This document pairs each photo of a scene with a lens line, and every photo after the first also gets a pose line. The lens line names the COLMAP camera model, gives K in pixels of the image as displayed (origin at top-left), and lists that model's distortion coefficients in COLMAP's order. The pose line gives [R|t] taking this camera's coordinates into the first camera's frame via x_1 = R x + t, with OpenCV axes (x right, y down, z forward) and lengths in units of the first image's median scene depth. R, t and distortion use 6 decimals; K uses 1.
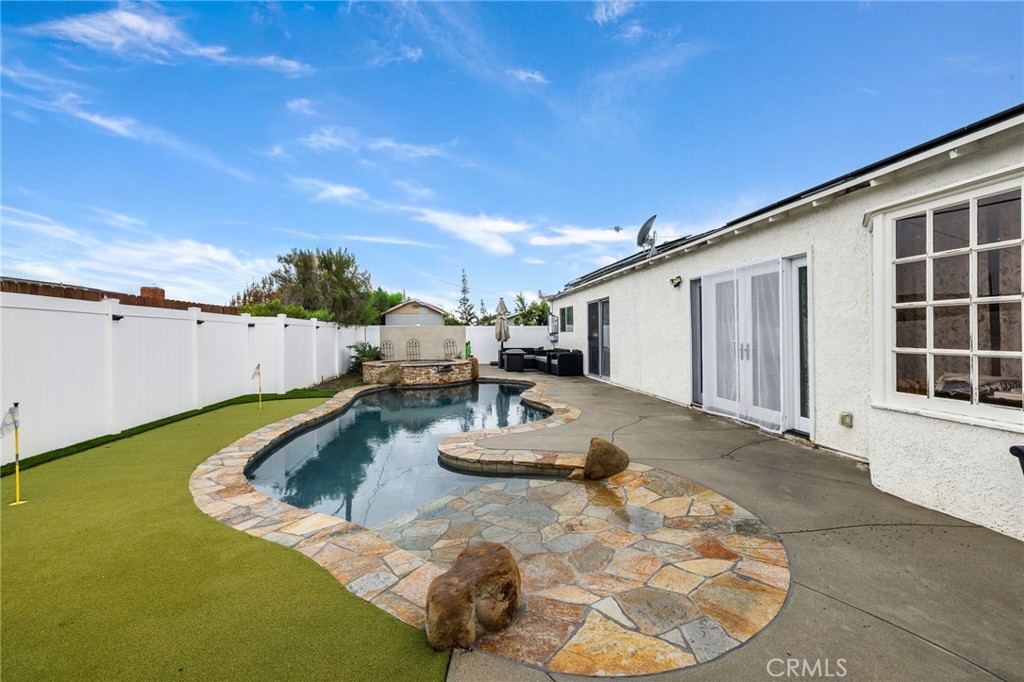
lens RADIAL K [[435.9, 0, 512.8], [0, 435.9, 327.2], [0, 0, 1]] dist [0.001156, 0.000494]
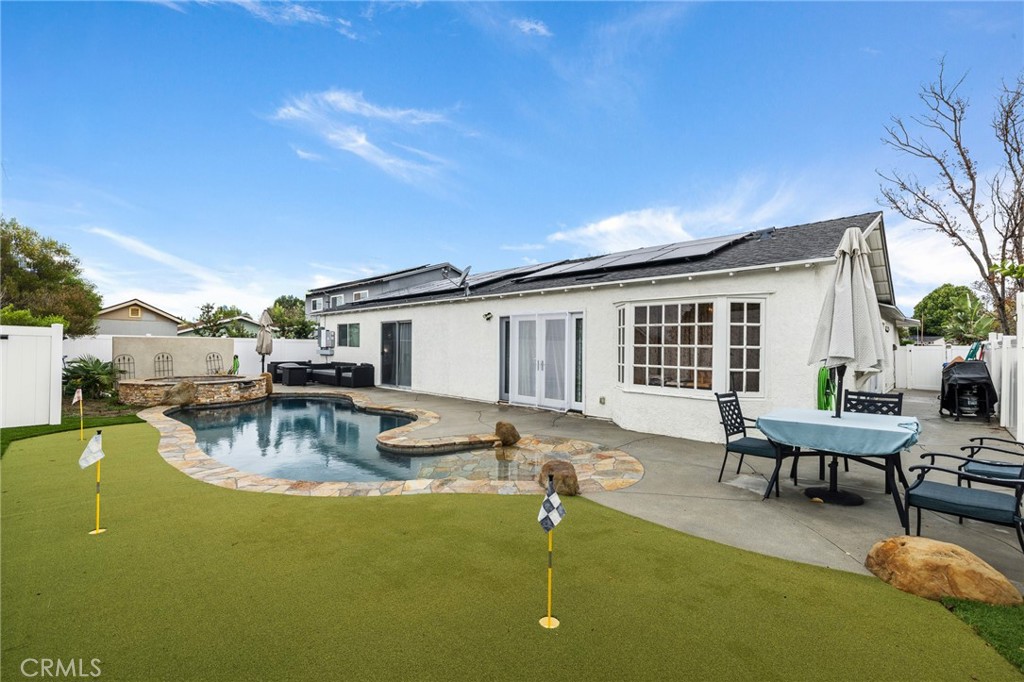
lens RADIAL K [[427.8, 0, 508.4], [0, 427.8, 338.6], [0, 0, 1]] dist [0.000343, 0.000070]
pose [[0.786634, 0.026301, 0.616859, -0.580366], [-0.026908, 0.999603, -0.008306, -0.029089], [-0.616832, -0.010064, 0.787030, -0.190152]]
